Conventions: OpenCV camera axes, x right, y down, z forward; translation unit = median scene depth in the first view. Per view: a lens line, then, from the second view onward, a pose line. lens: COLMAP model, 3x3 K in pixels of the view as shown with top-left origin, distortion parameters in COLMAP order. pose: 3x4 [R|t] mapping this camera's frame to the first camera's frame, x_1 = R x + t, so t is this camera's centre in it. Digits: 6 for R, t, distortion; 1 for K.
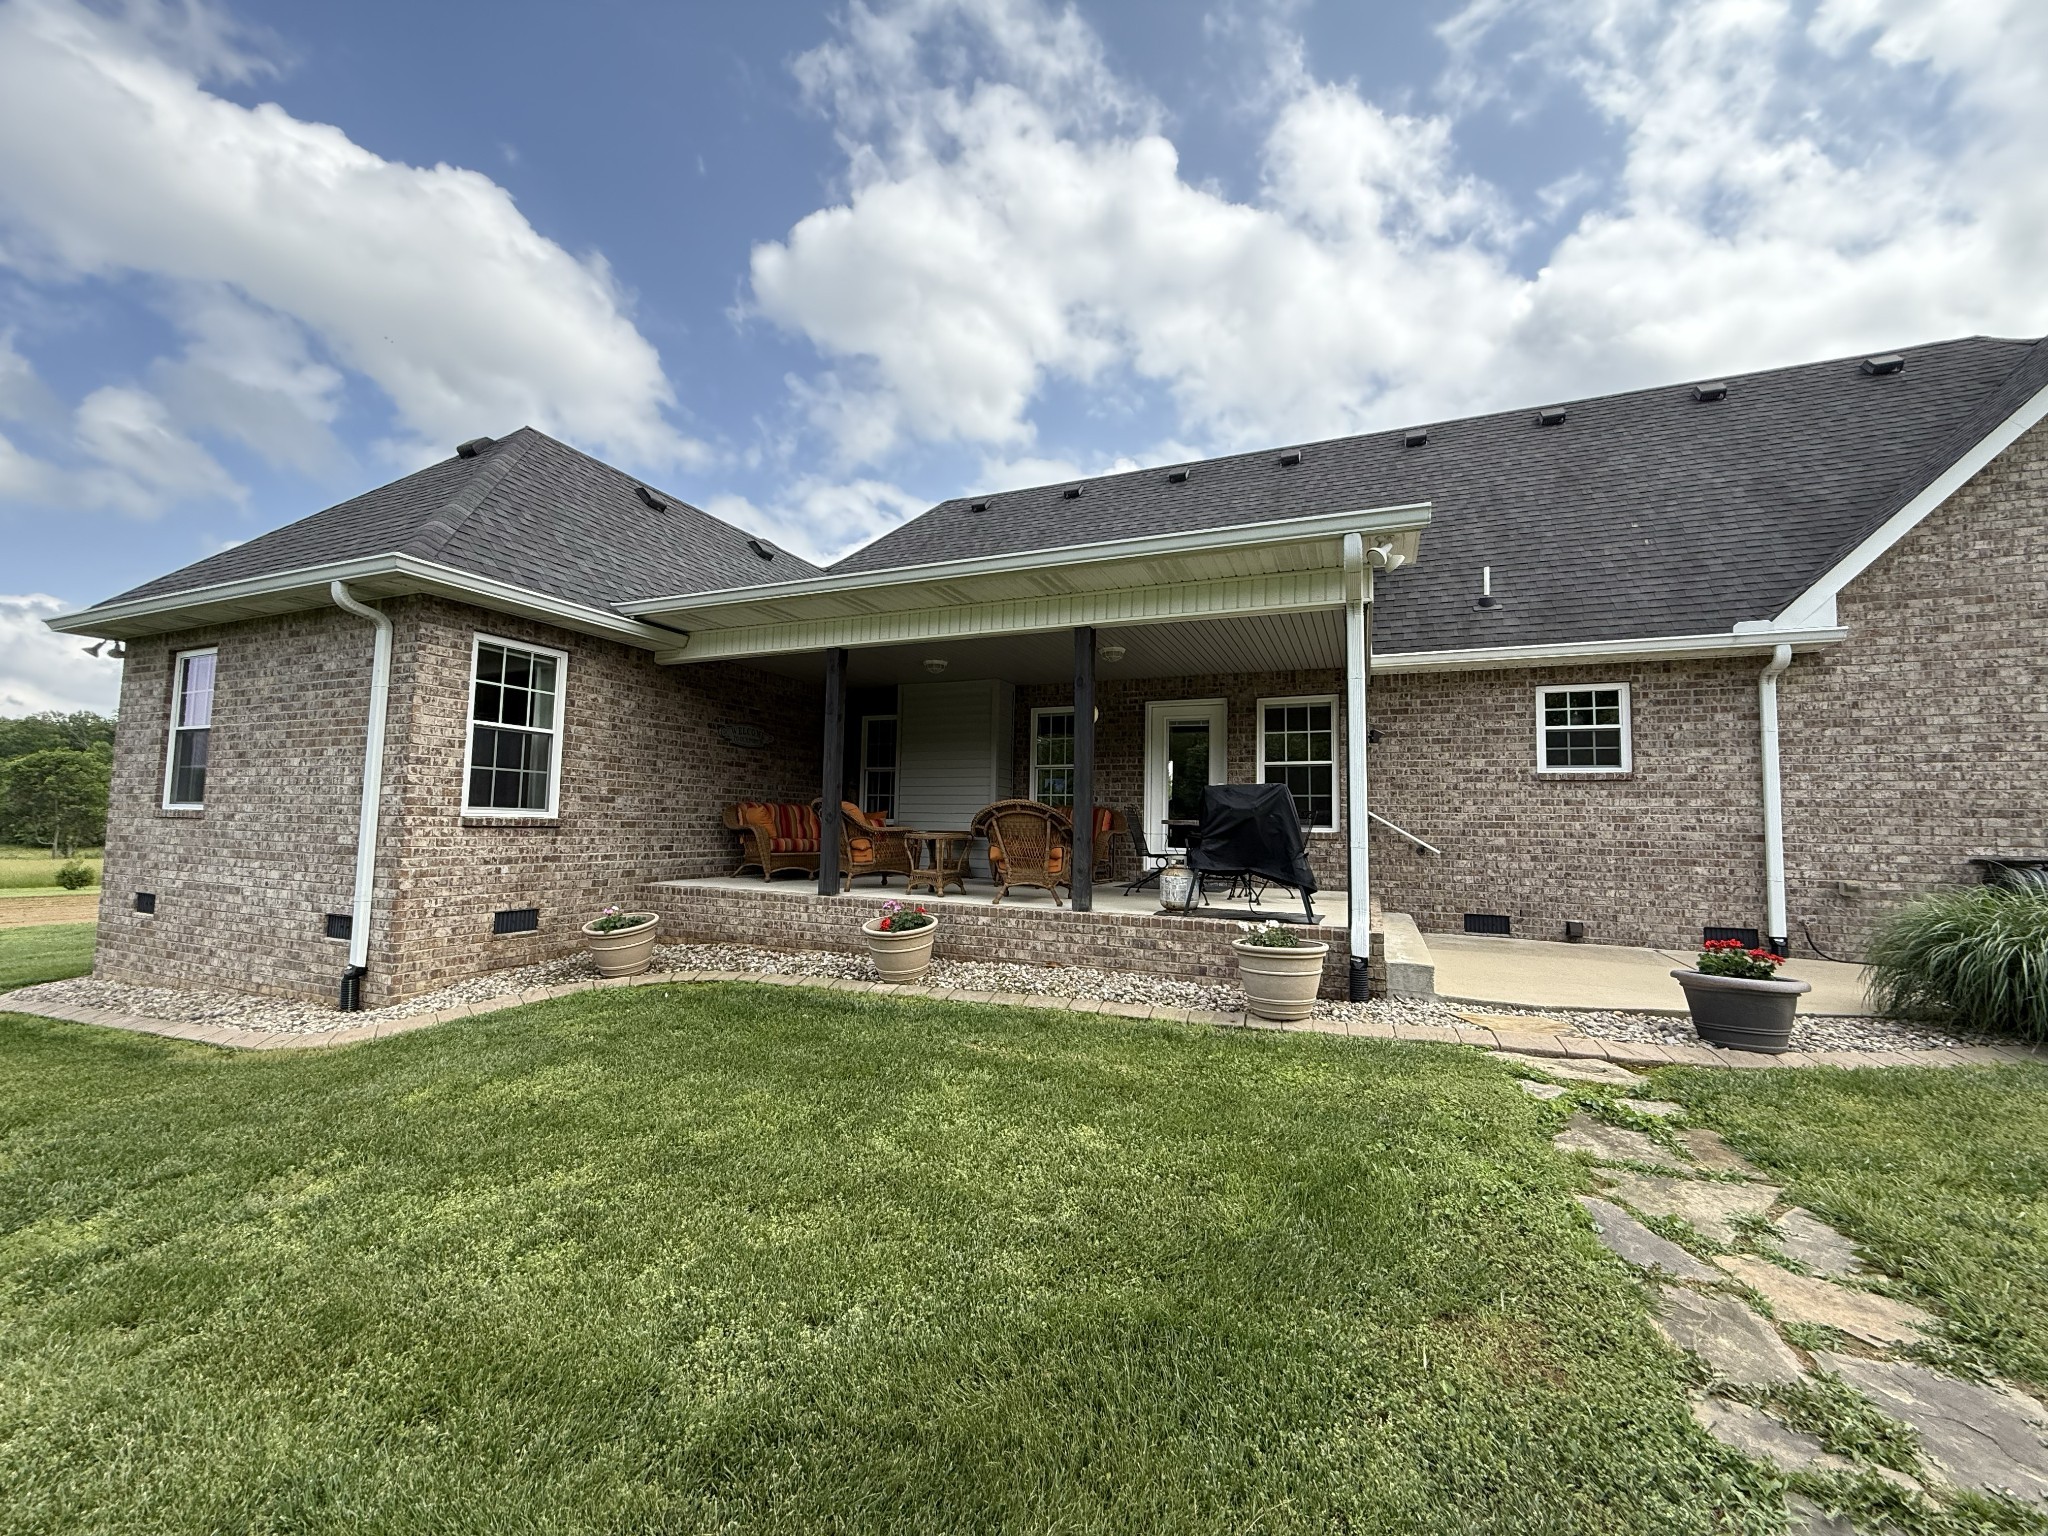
lens RADIAL K [[813.9, 0, 1024.0], [0, 813.9, 768.0], [0, 0, 1]] dist [-0.001352, 0.000136]
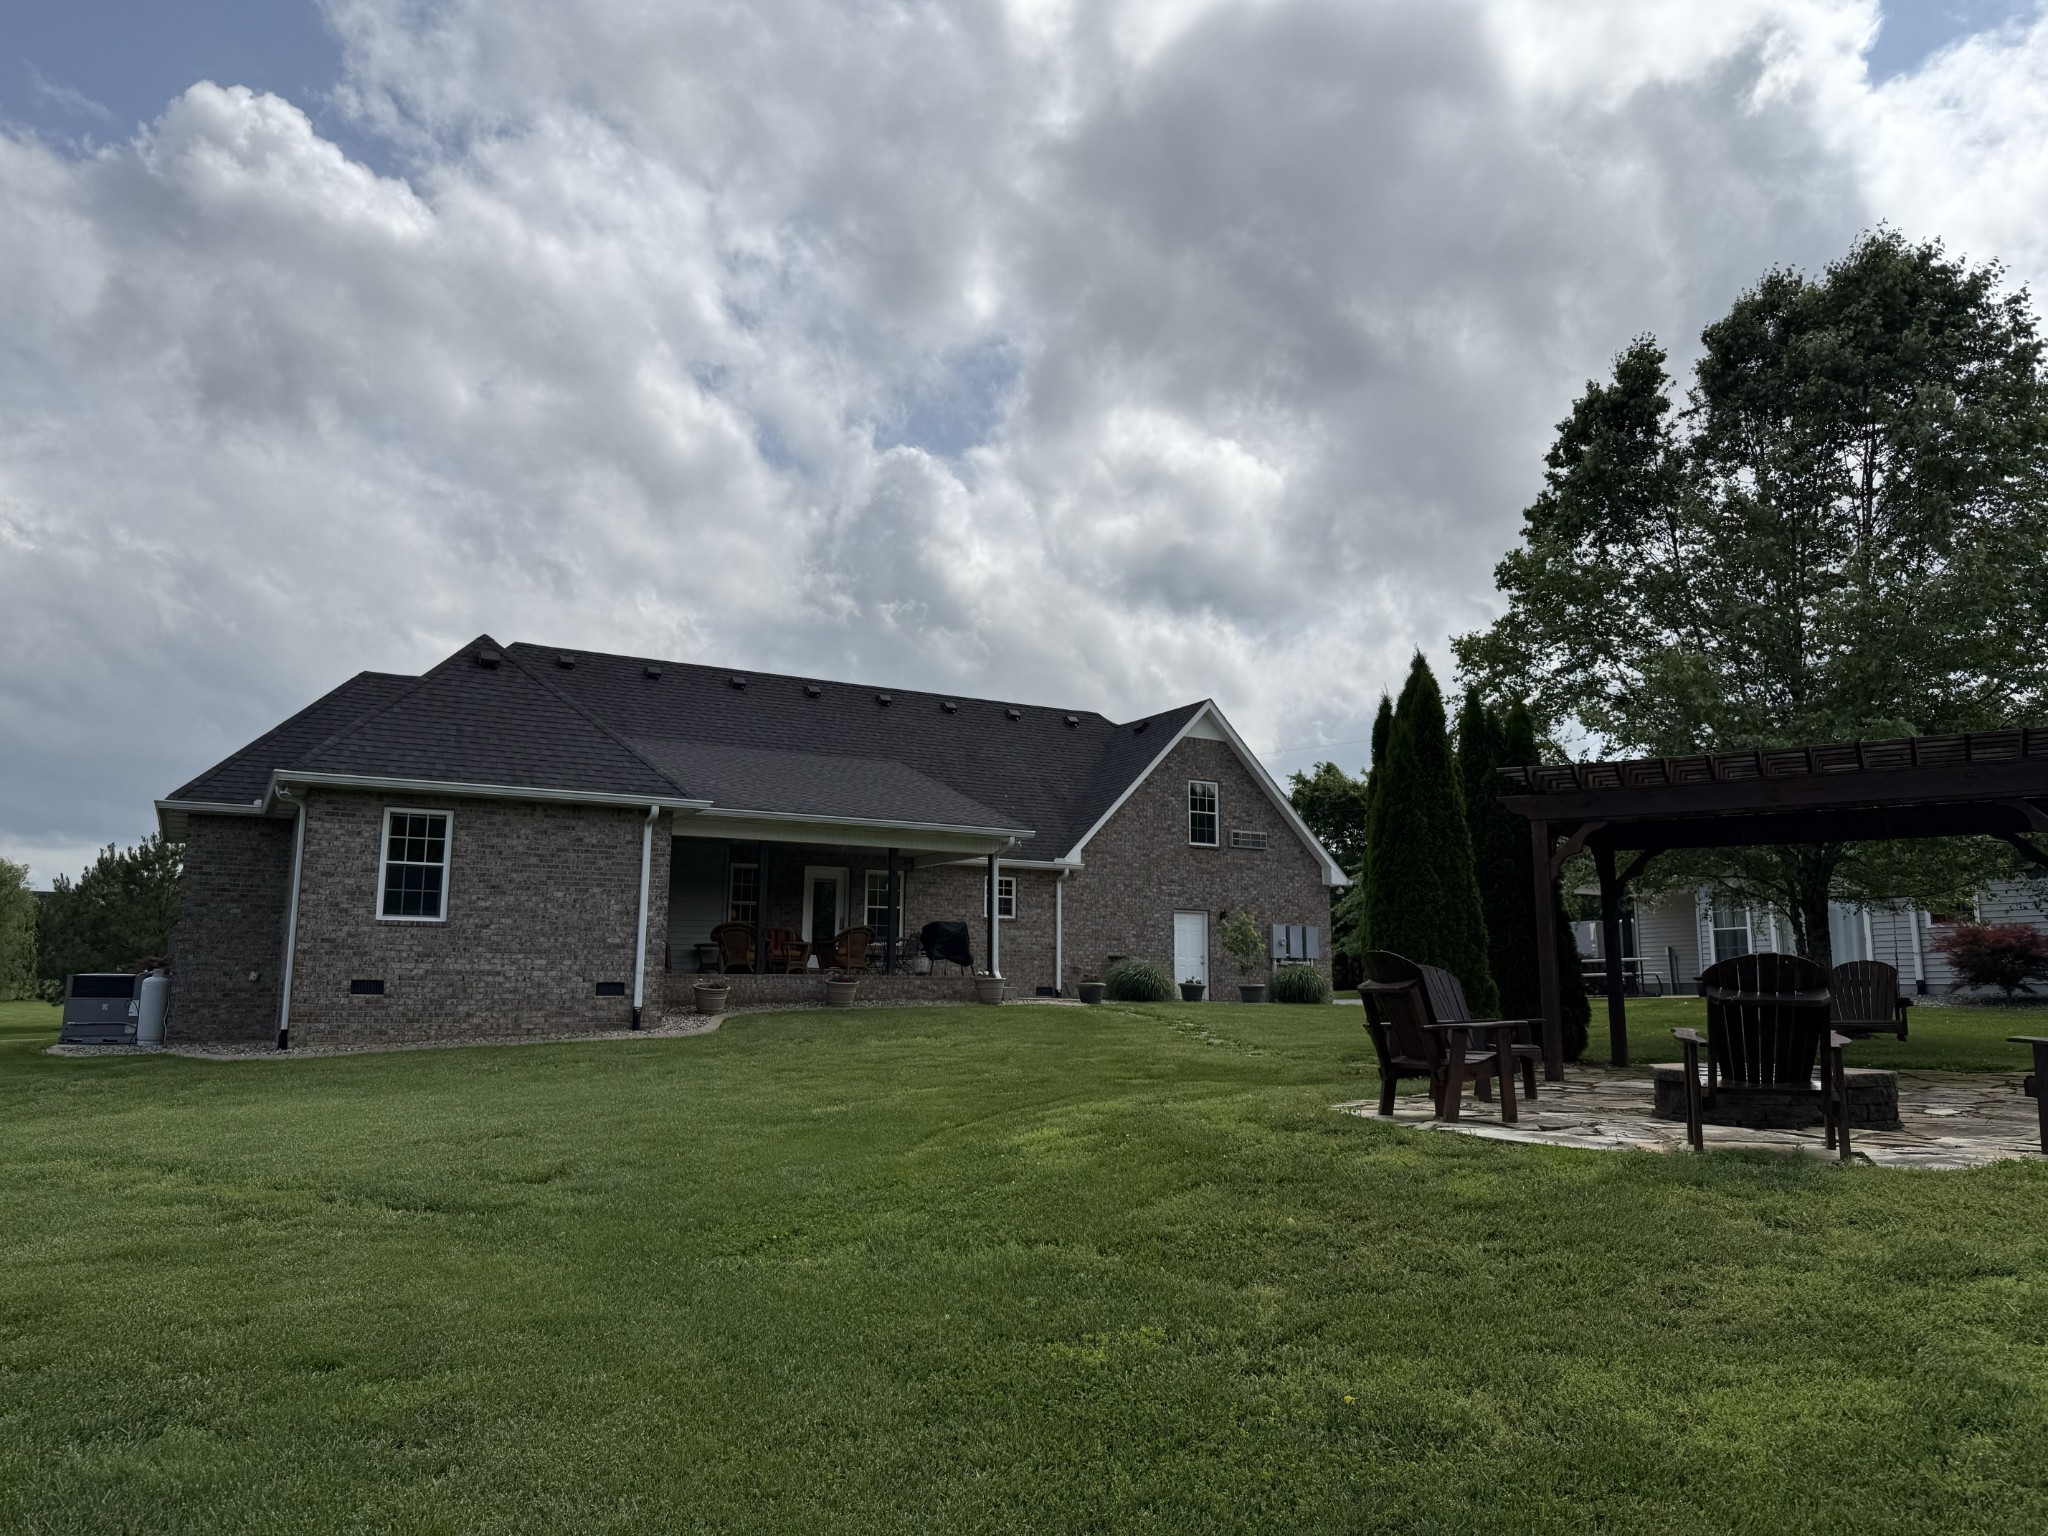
lens RADIAL K [[1481.3, 0, 1020.9], [0, 1481.3, 744.1], [0, 0, 1]] dist [0.107113, -0.152367]
pose [[0.599928, 0.119038, 0.791149, -2.654481], [-0.053962, 0.992638, -0.108435, -0.030107], [-0.798232, 0.022361, 0.601935, -1.545806]]
